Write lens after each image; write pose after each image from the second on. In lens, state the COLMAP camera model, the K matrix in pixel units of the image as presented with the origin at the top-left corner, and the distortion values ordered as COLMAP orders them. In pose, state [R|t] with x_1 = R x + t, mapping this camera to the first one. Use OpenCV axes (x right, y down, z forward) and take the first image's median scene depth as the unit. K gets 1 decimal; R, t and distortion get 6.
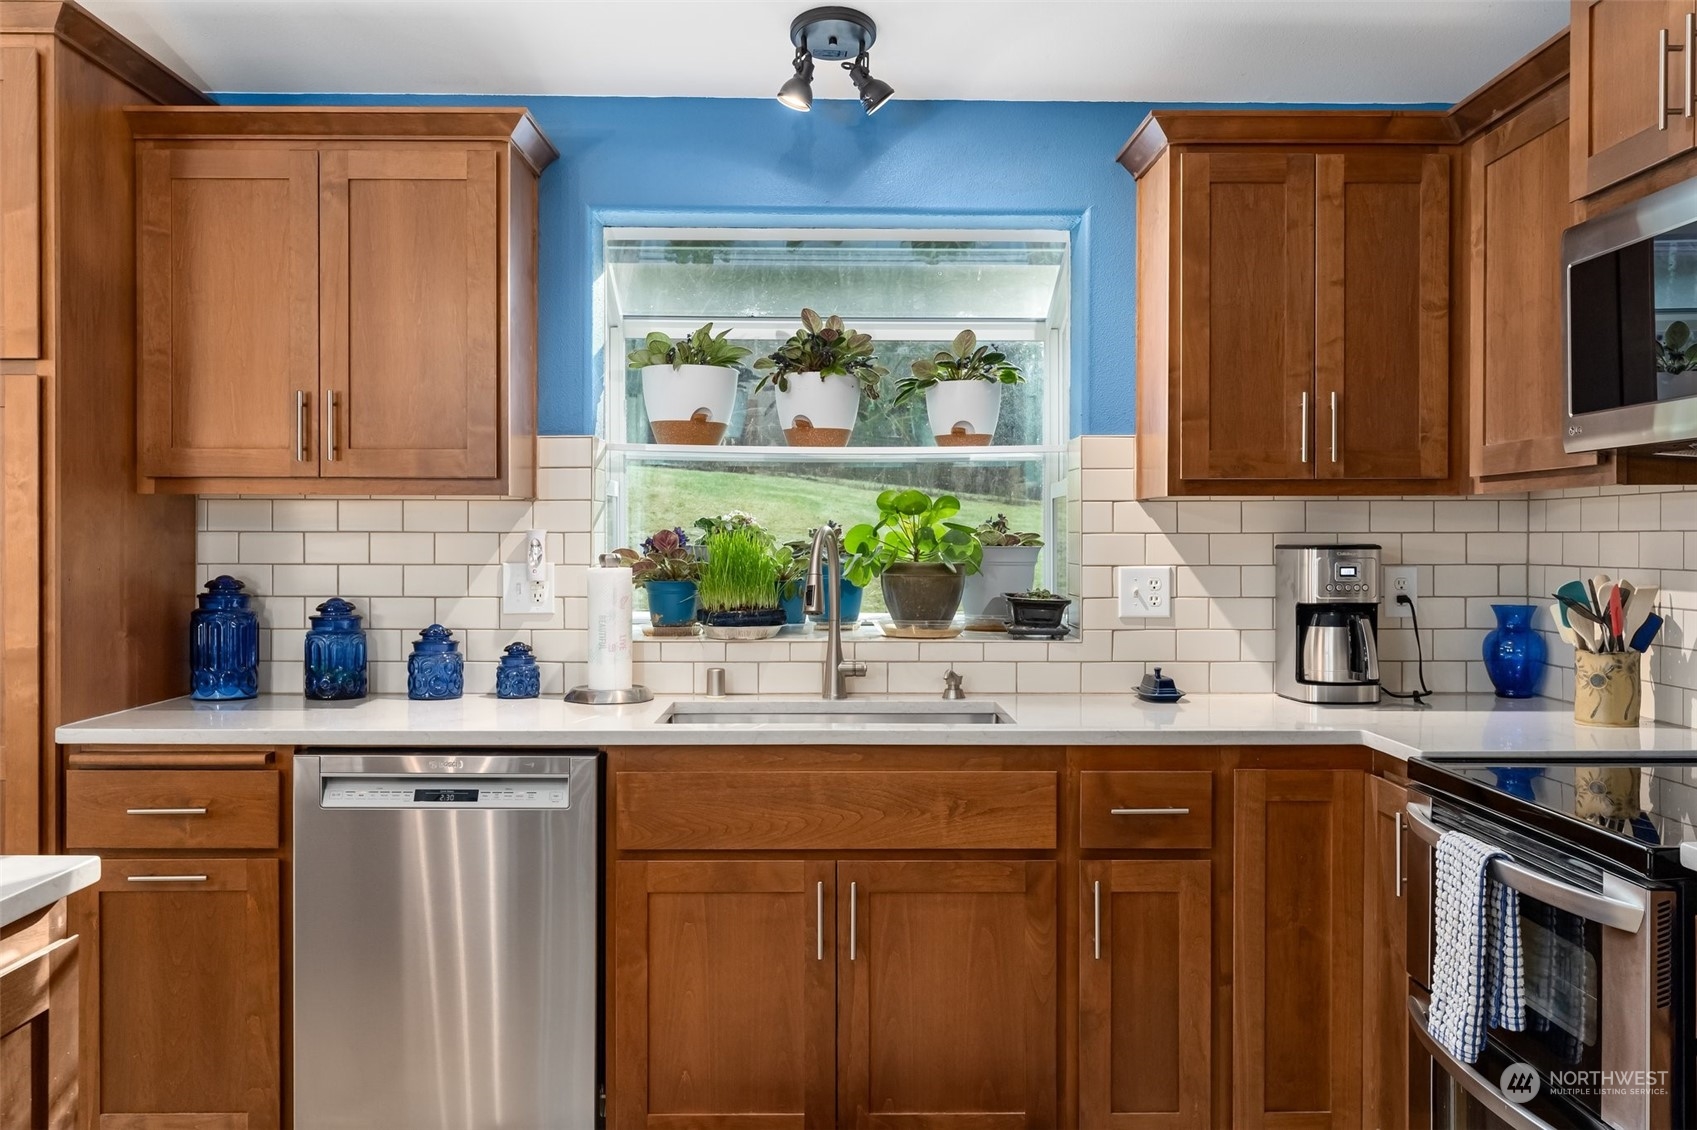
lens RADIAL K [[1425.7, 0, 849.8], [0, 1425.7, 549.3], [0, 0, 1]] dist [-0.003377, 0.013772]
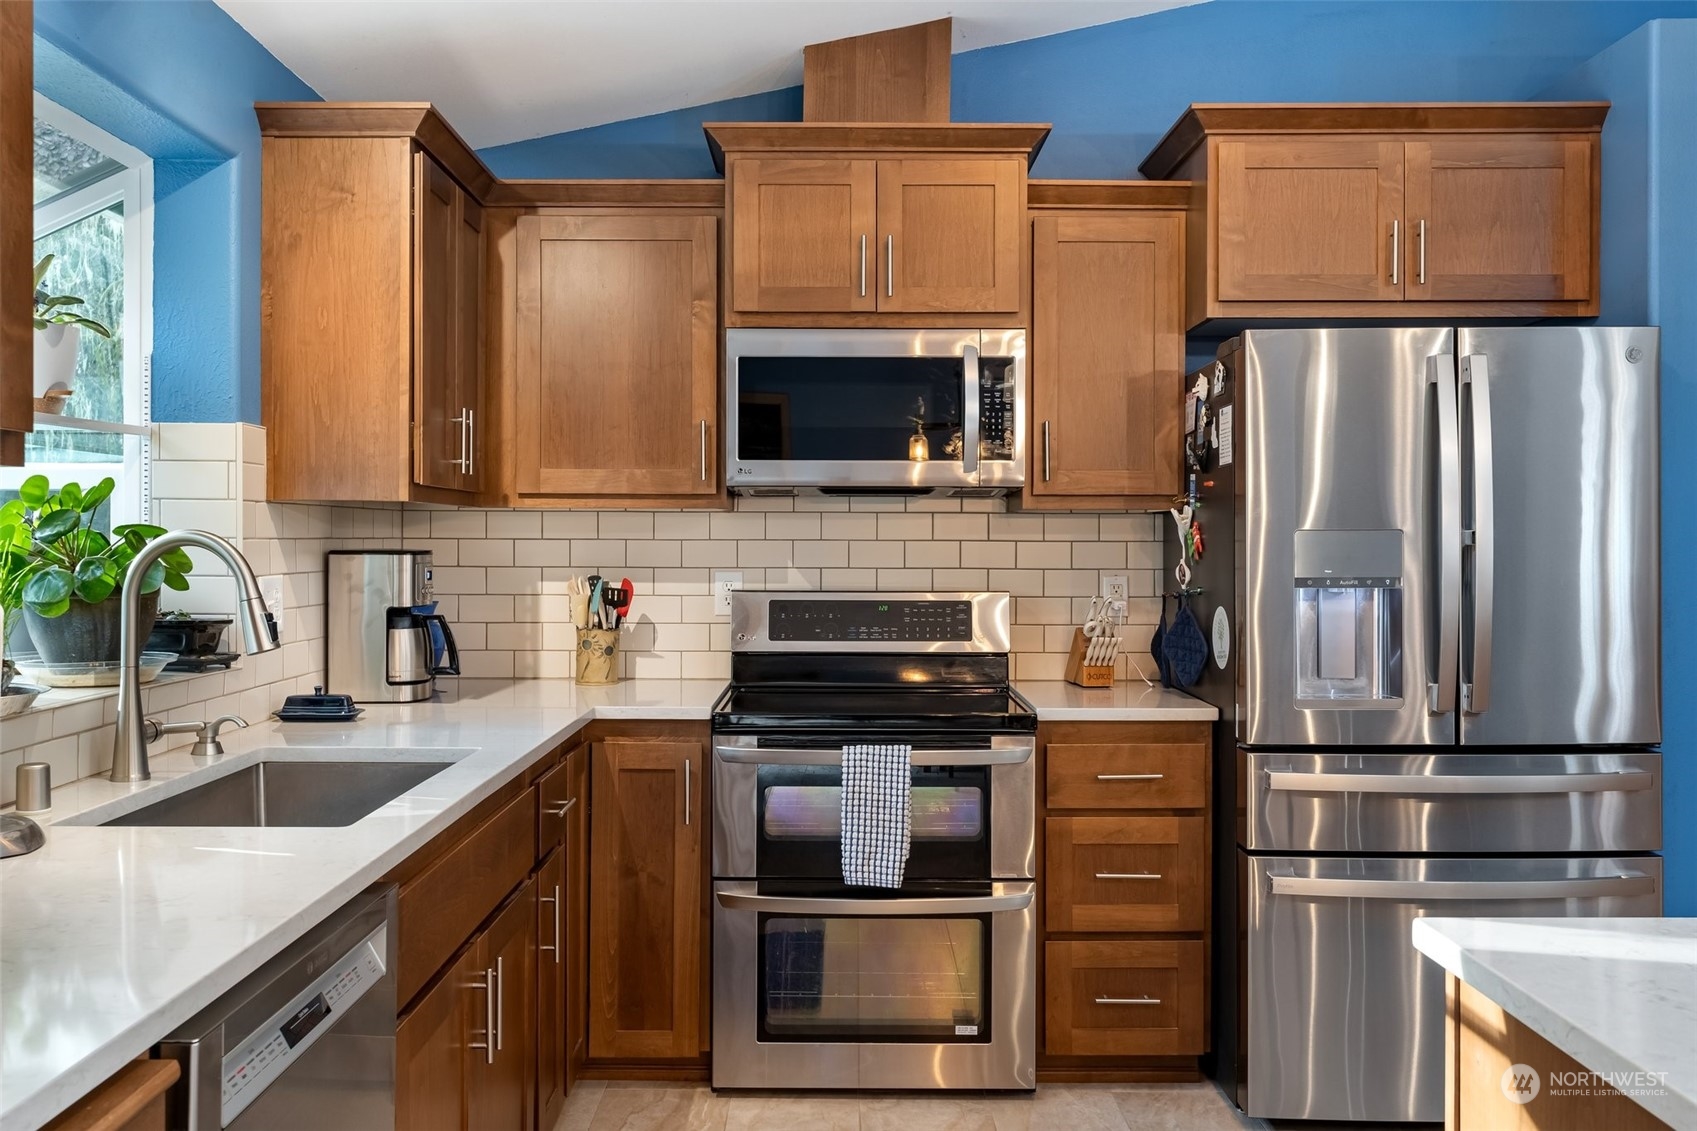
lens RADIAL K [[1425.7, 0, 837.0], [0, 1425.7, 571.7], [0, 0, 1]] dist [-0.003377, 0.013772]
pose [[0.013261, -0.024570, 0.999610, -0.707398], [0.001665, 0.999697, 0.024550, -0.013115], [-0.999911, 0.001339, 0.013298, 0.667097]]
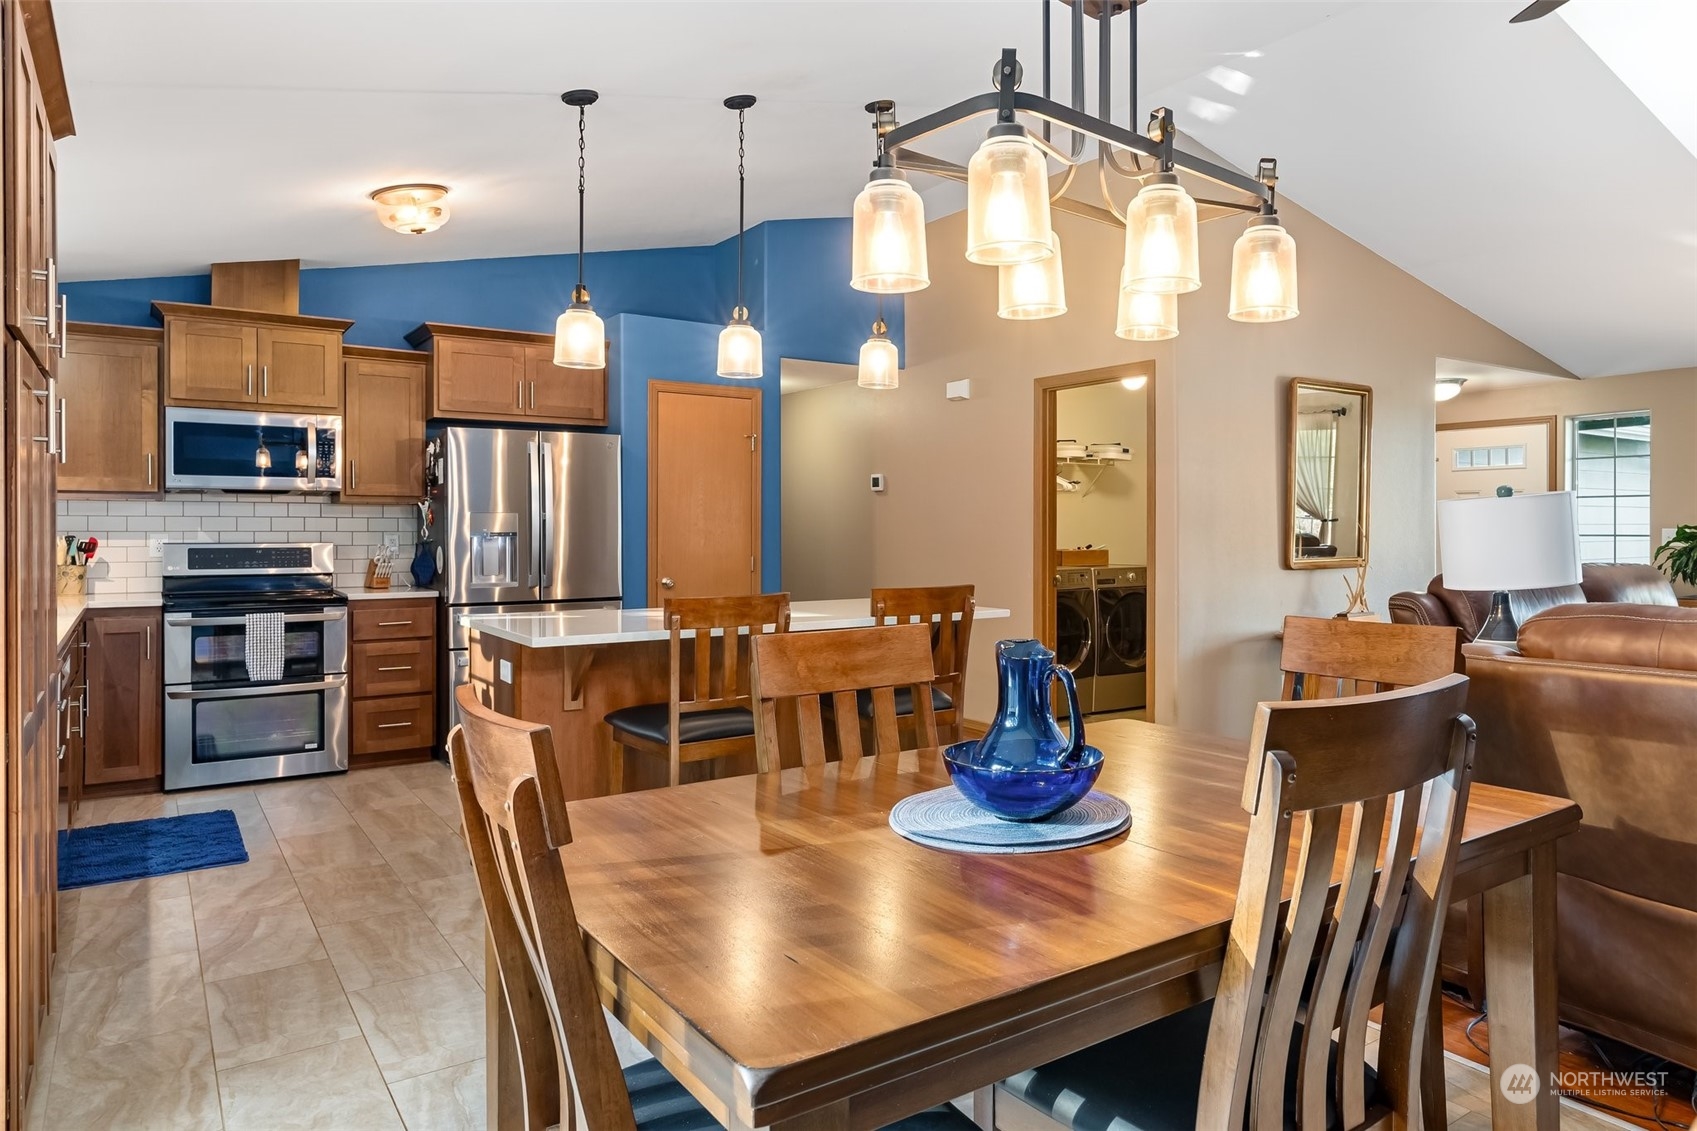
lens RADIAL K [[1099.6, 0, 953.0], [0, 1099.6, 528.1], [0, 0, 1]] dist [-0.000986, -0.000197]
pose [[-0.584153, -0.006559, 0.811617, -1.620350], [-0.001692, 0.999975, 0.006864, -0.005669], [-0.811642, 0.002636, -0.584150, 0.771647]]
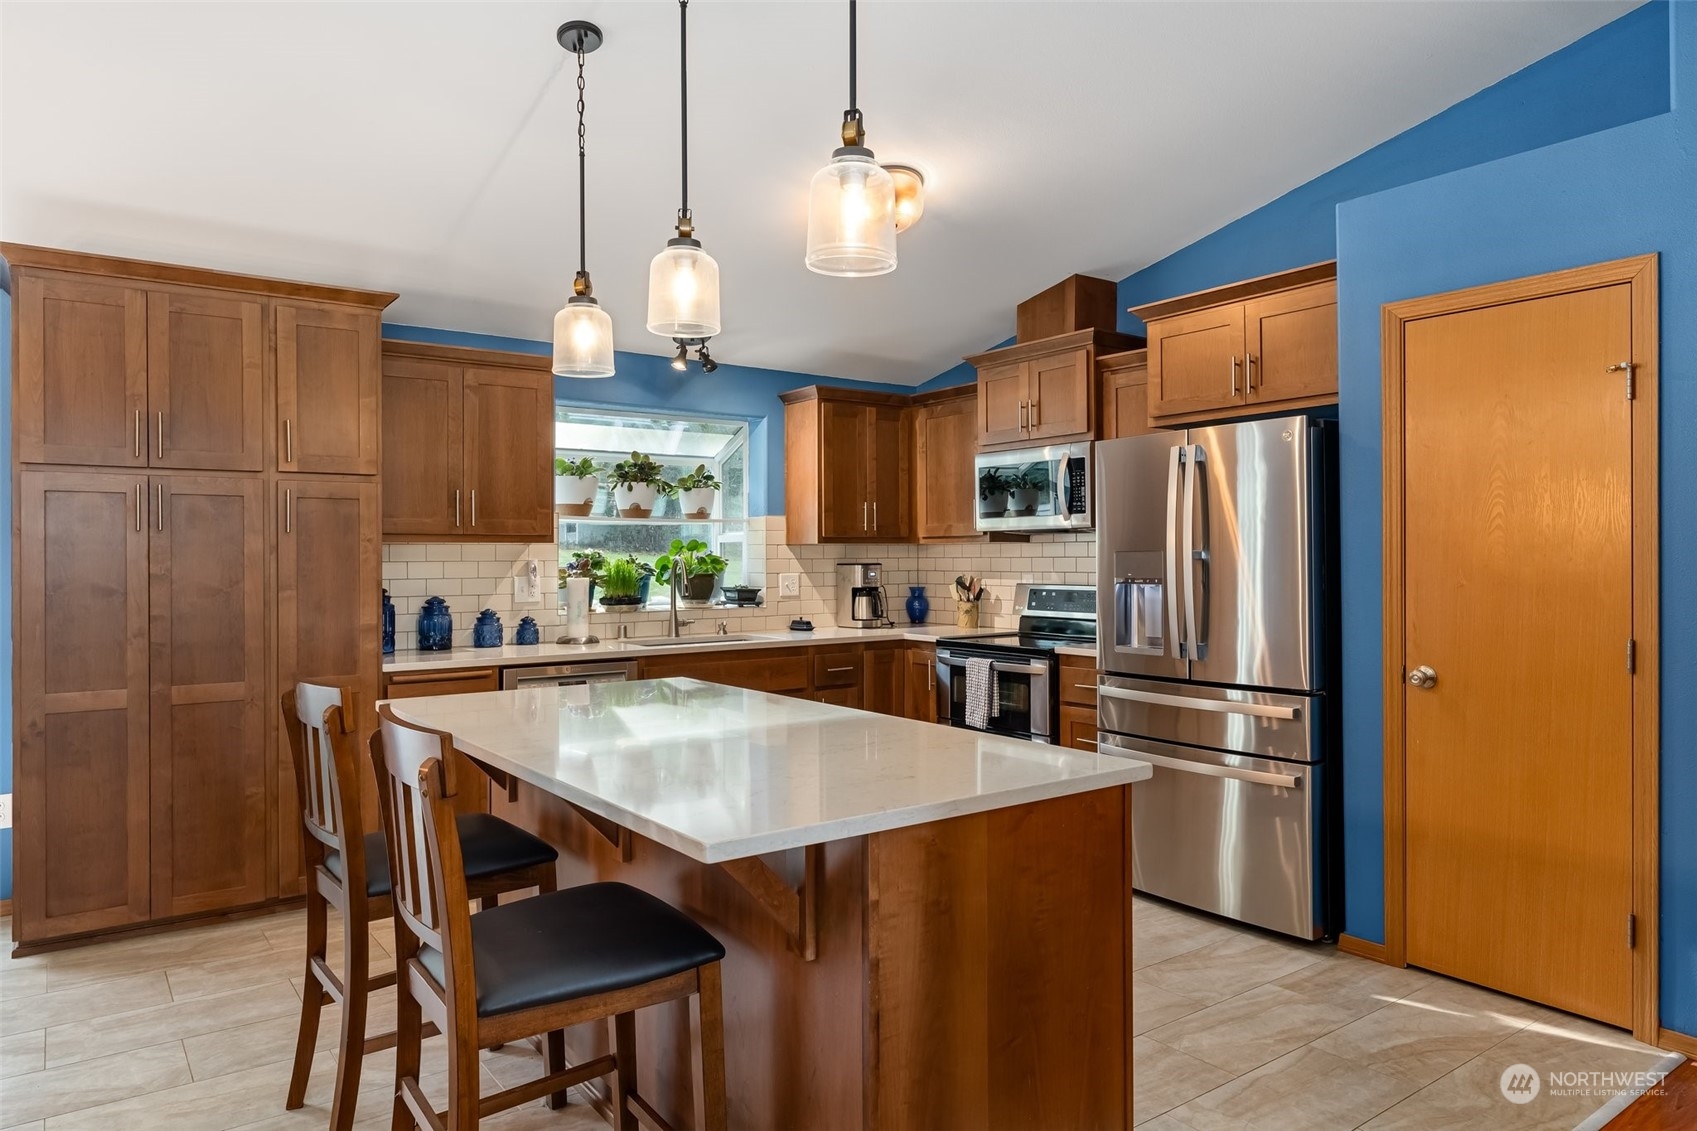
lens RADIAL K [[1057.1, 0, 839.9], [0, 1057.1, 571.6], [0, 0, 1]] dist [-0.017109, 0.003805]
pose [[0.816419, -0.013887, 0.577293, -0.744796], [0.009022, 0.999896, 0.011294, -0.010059], [-0.577390, -0.004012, 0.816459, -0.458966]]
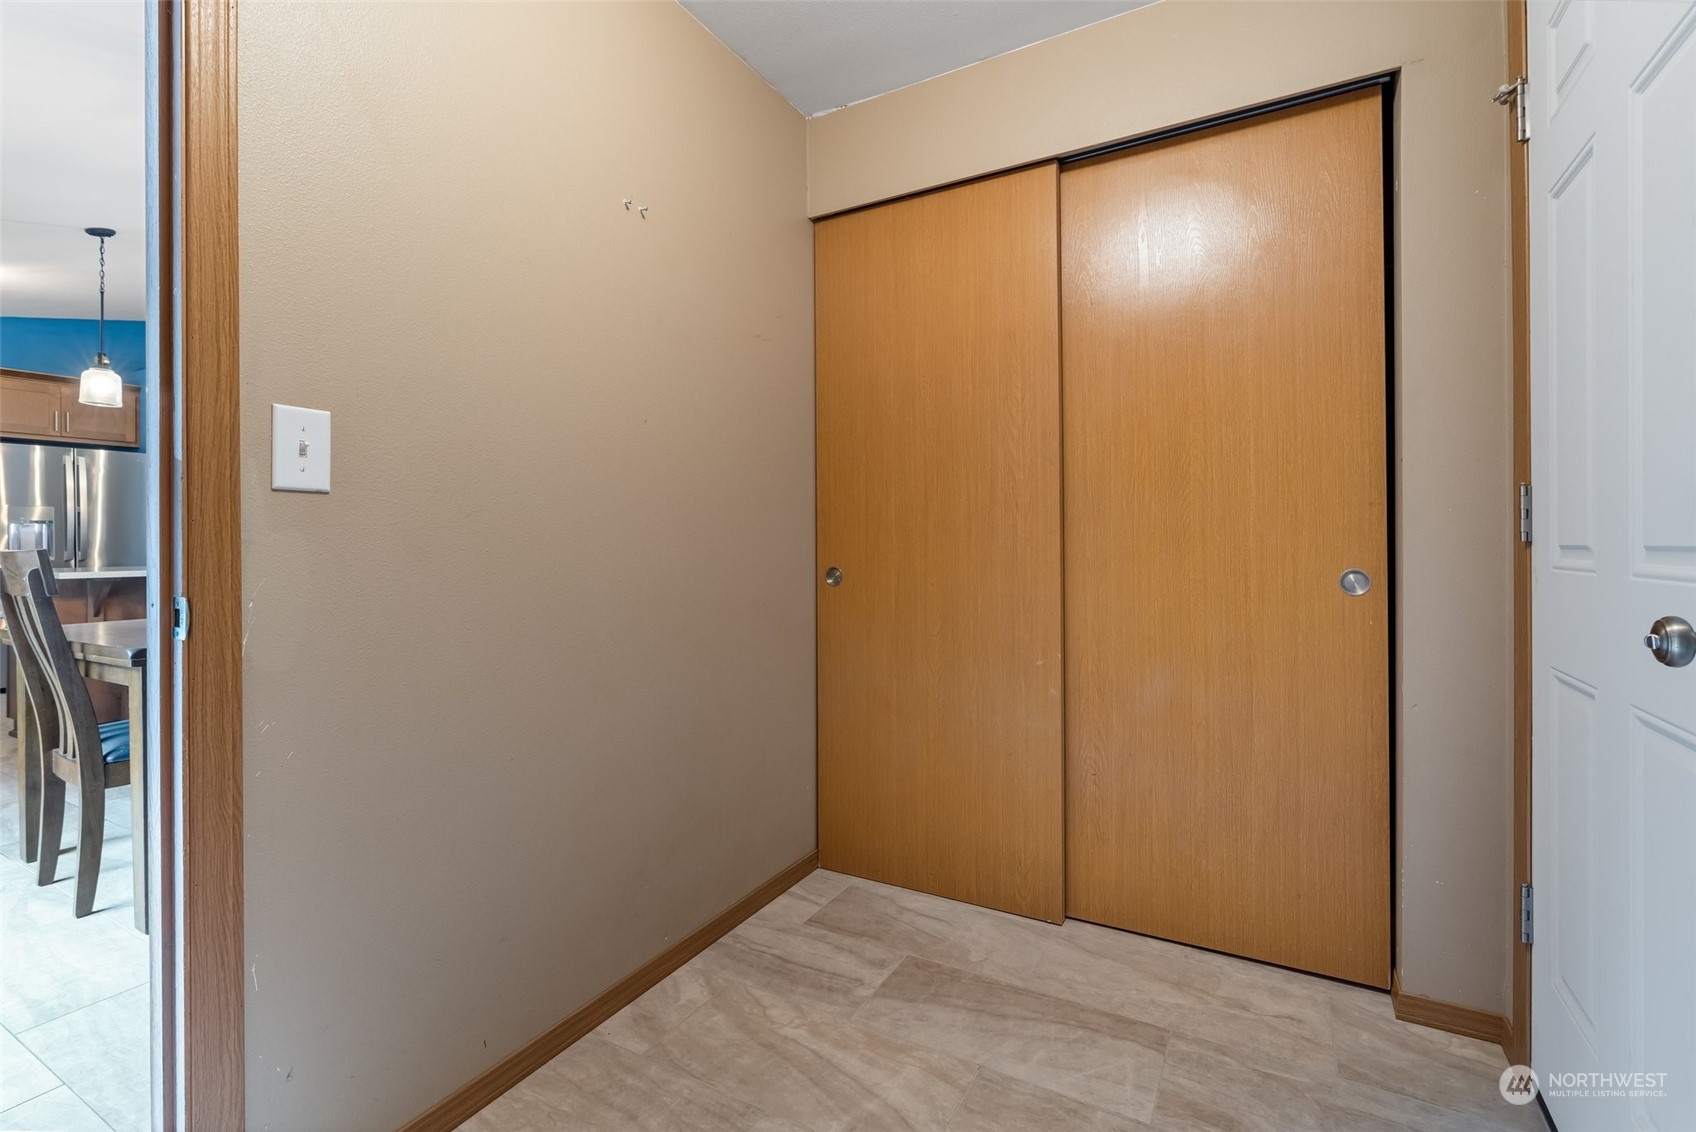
lens RADIAL K [[776.2, 0, 843.8], [0, 776.2, 551.4], [0, 0, 1]] dist [-0.003532, -0.000144]
pose [[-0.858947, -0.011241, 0.511941, -2.173050], [-0.004943, 0.999894, 0.013663, 0.051589], [-0.512040, 0.009205, -0.858912, 0.886891]]
